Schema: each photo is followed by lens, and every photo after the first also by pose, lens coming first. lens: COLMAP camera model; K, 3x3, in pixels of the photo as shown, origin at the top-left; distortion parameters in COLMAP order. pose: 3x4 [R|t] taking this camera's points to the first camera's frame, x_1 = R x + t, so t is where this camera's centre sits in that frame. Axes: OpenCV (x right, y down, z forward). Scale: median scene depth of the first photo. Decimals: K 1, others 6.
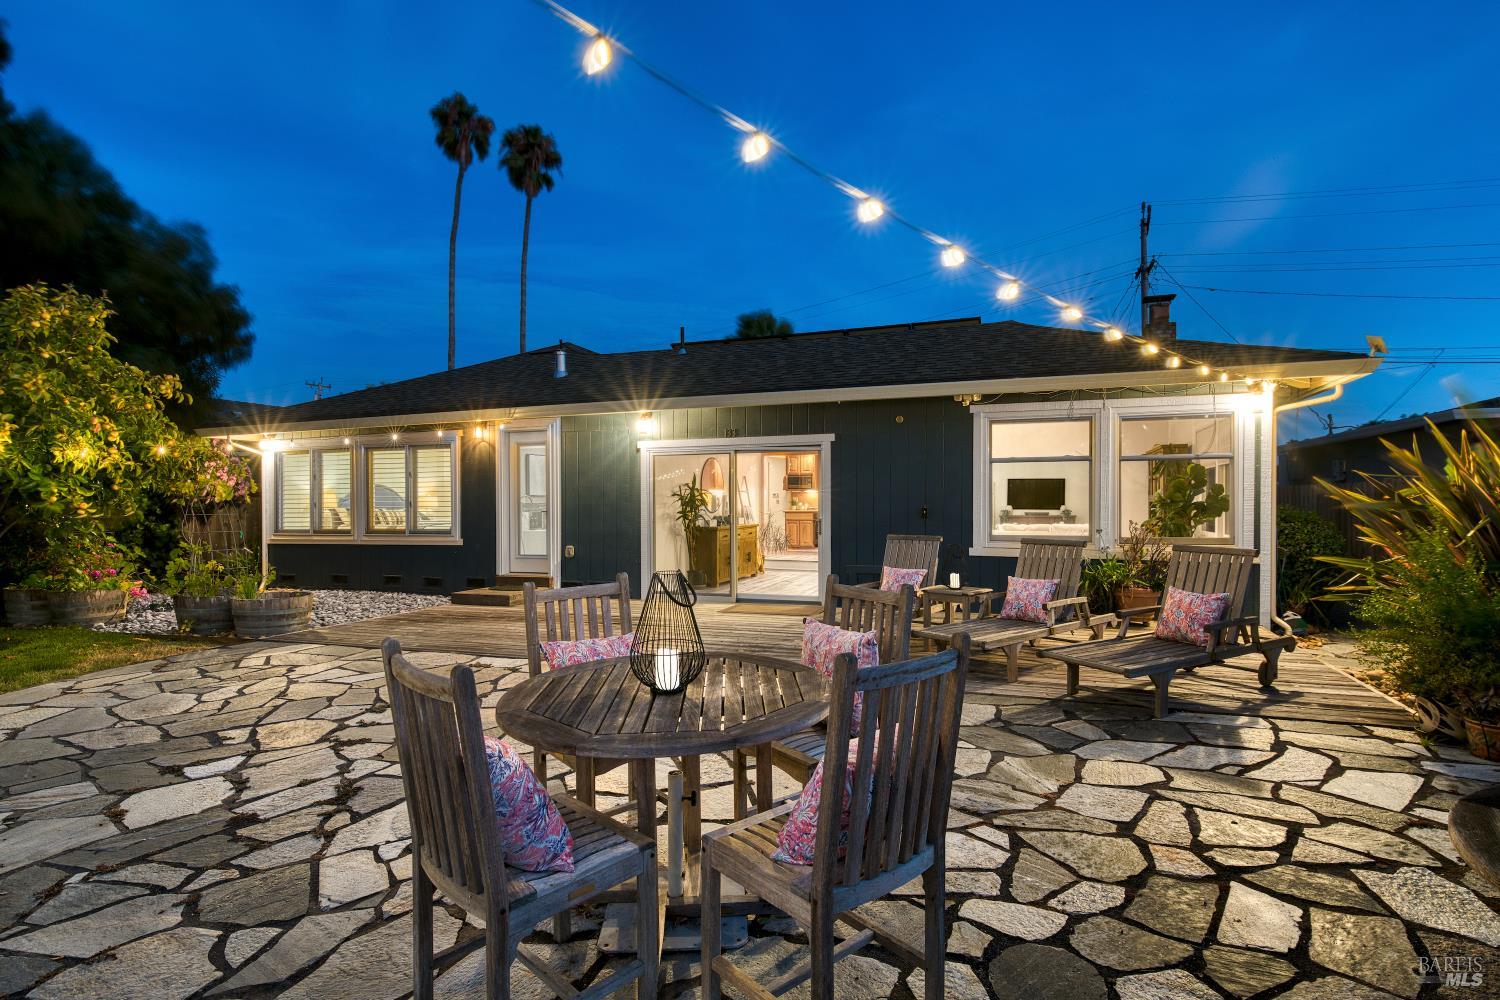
lens RADIAL K [[736.2, 0, 756.5], [0, 736.2, 507.9], [0, 0, 1]] dist [-0.004626, 0.001012]
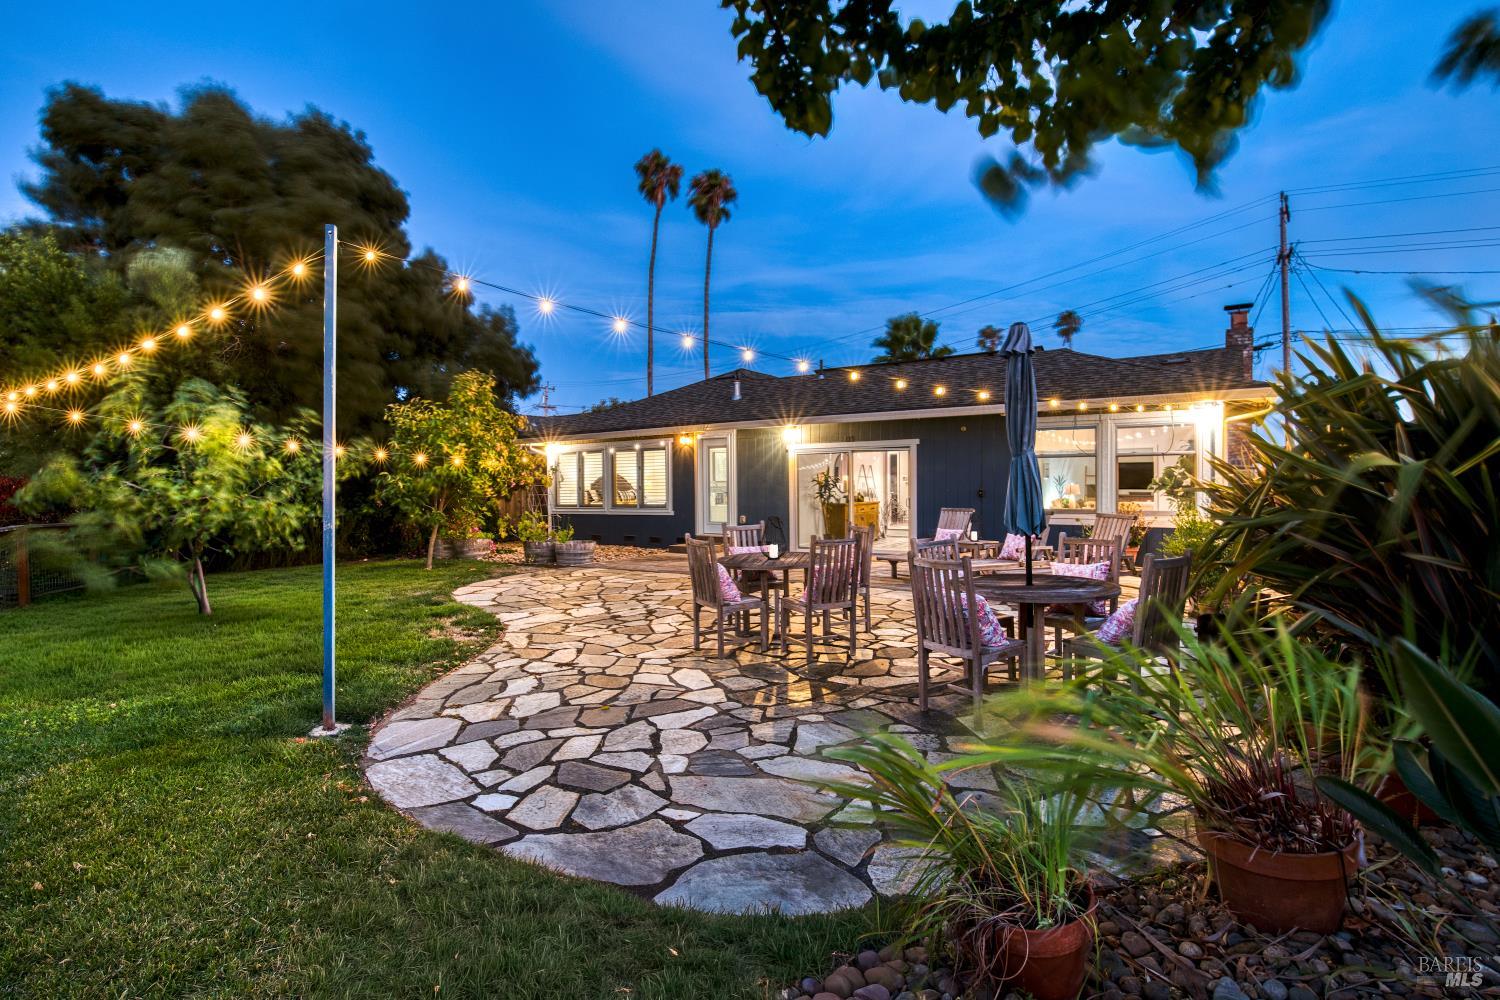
lens RADIAL K [[732.6, 0, 751.7], [0, 732.6, 501.2], [0, 0, 1]] dist [0.000150, -0.003253]
pose [[0.970836, 0.001788, -0.239737, 0.112483], [0.002841, 0.999816, 0.018961, -0.005480], [0.239727, -0.019089, 0.970653, -0.411448]]
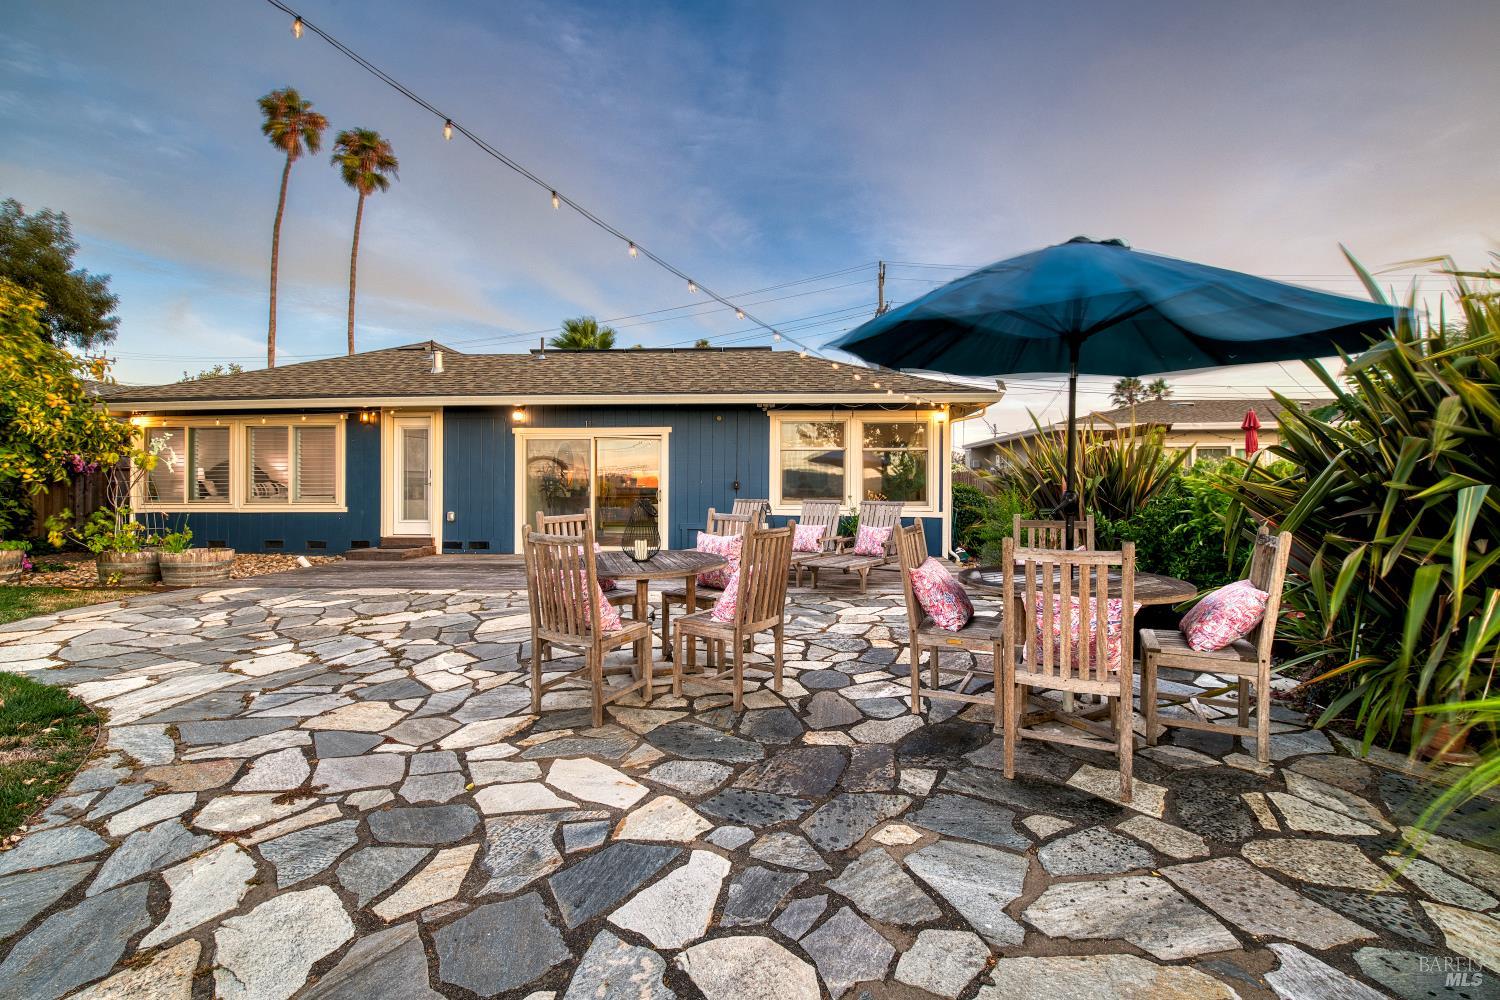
lens RADIAL K [[656.6, 0, 750.1], [0, 656.6, 491.7], [0, 0, 1]] dist [-0.010680, -0.003754]
pose [[0.960762, 0.006879, 0.277288, -0.076597], [-0.006552, 0.999976, -0.002104, 0.016396], [-0.277296, 0.000205, 0.960785, -0.172302]]
